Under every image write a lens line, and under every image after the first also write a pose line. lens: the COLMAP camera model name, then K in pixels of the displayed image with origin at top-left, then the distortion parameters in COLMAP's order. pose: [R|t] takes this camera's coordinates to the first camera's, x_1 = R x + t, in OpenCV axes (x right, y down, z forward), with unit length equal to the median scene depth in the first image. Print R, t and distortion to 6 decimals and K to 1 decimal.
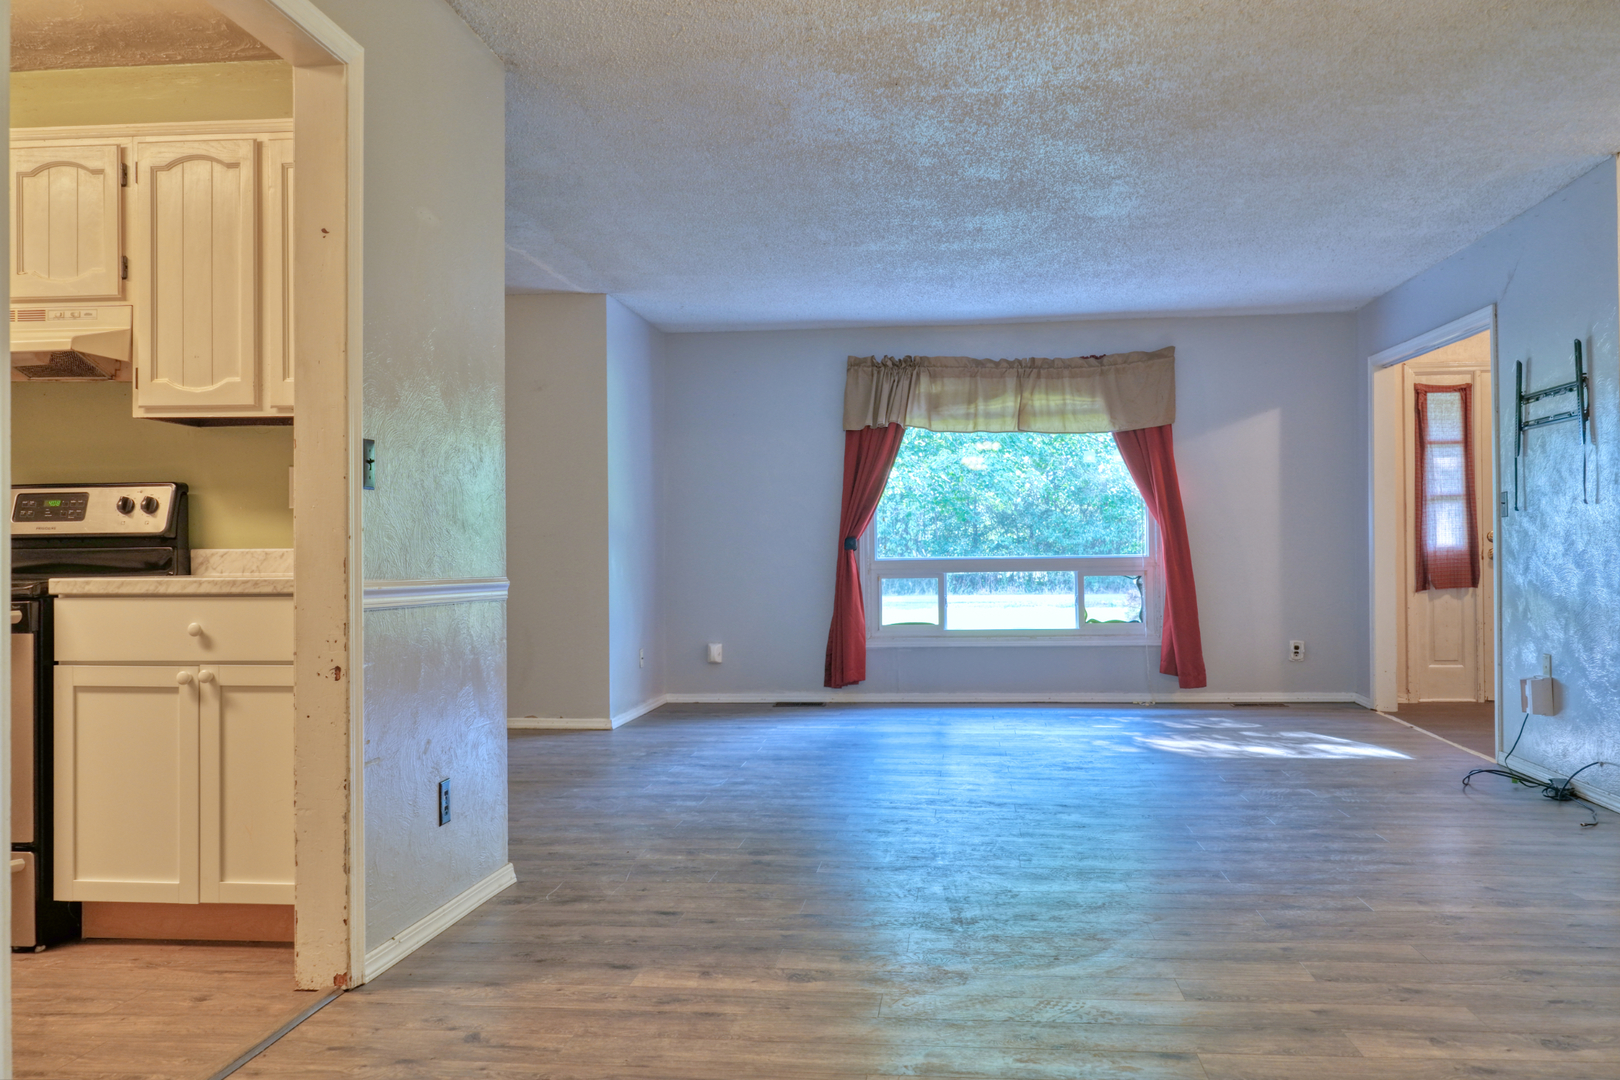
lens RADIAL K [[1366.7, 0, 814.9], [0, 1366.7, 545.6], [0, 0, 1]] dist [0.000042, 0.012683]
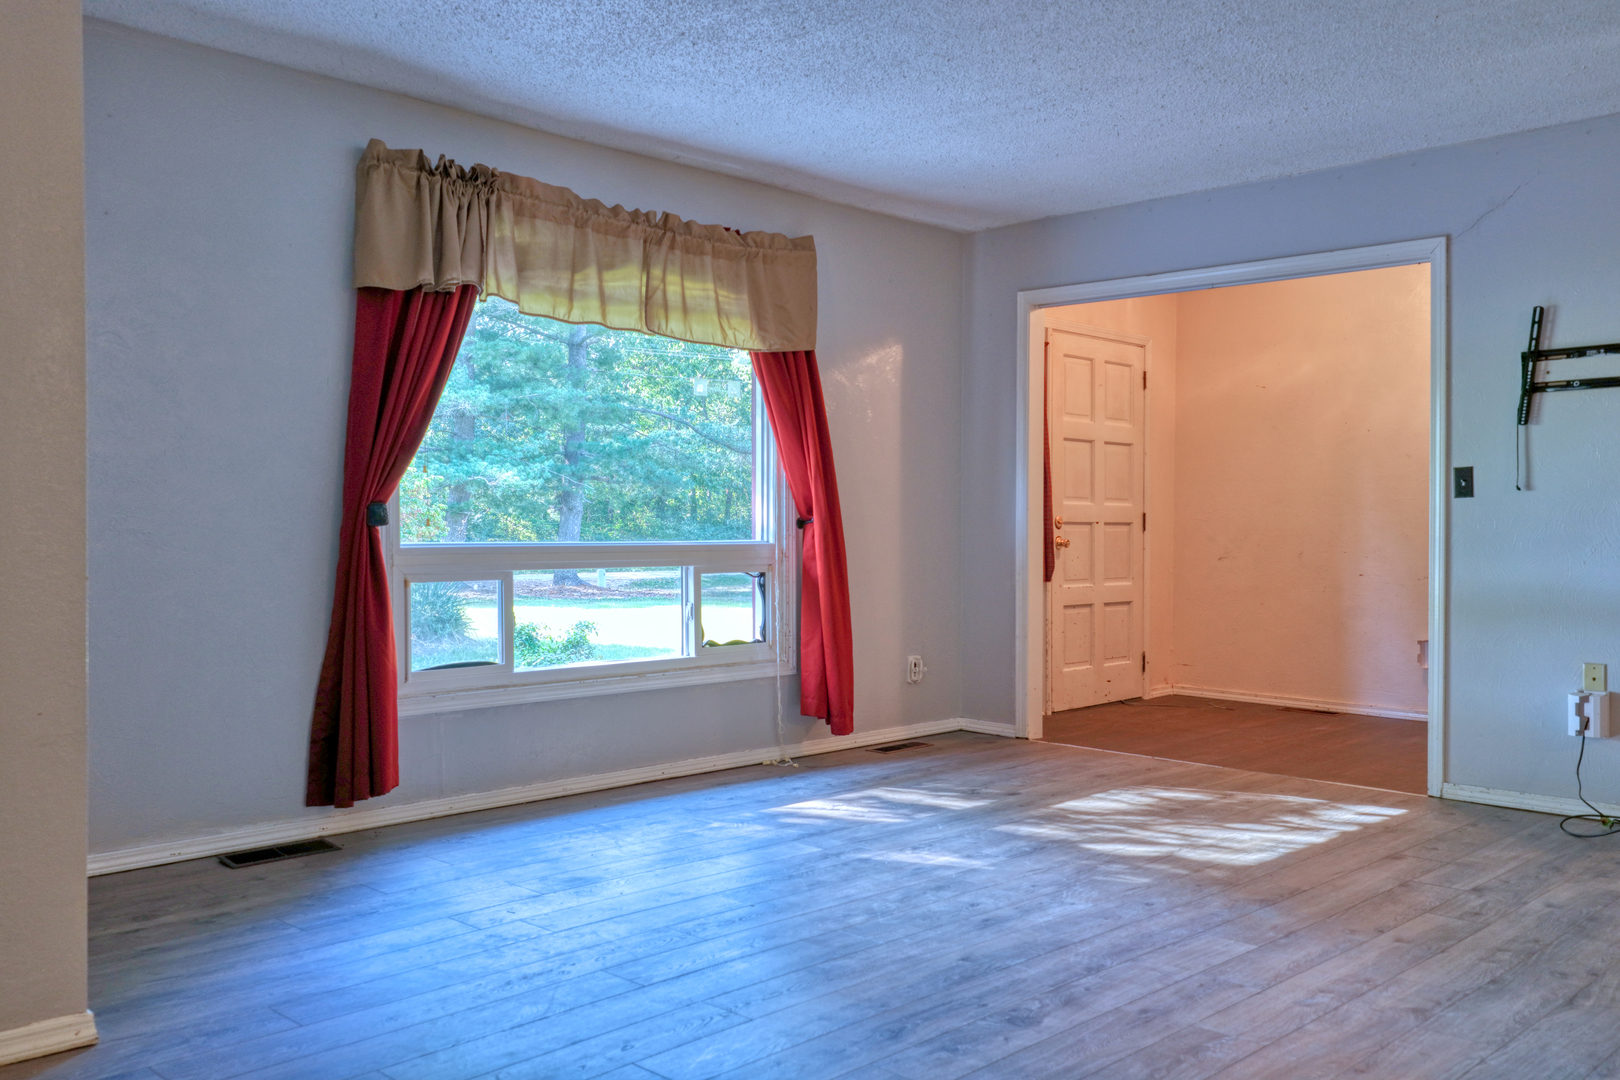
lens RADIAL K [[1366.7, 0, 809.3], [0, 1366.7, 537.4], [0, 0, 1]] dist [0.000042, 0.012683]
pose [[0.629830, 0.008310, 0.776689, -0.266399], [-0.013722, 0.999906, 0.000429, 0.004664], [-0.776612, -0.010928, 0.629884, 0.565114]]
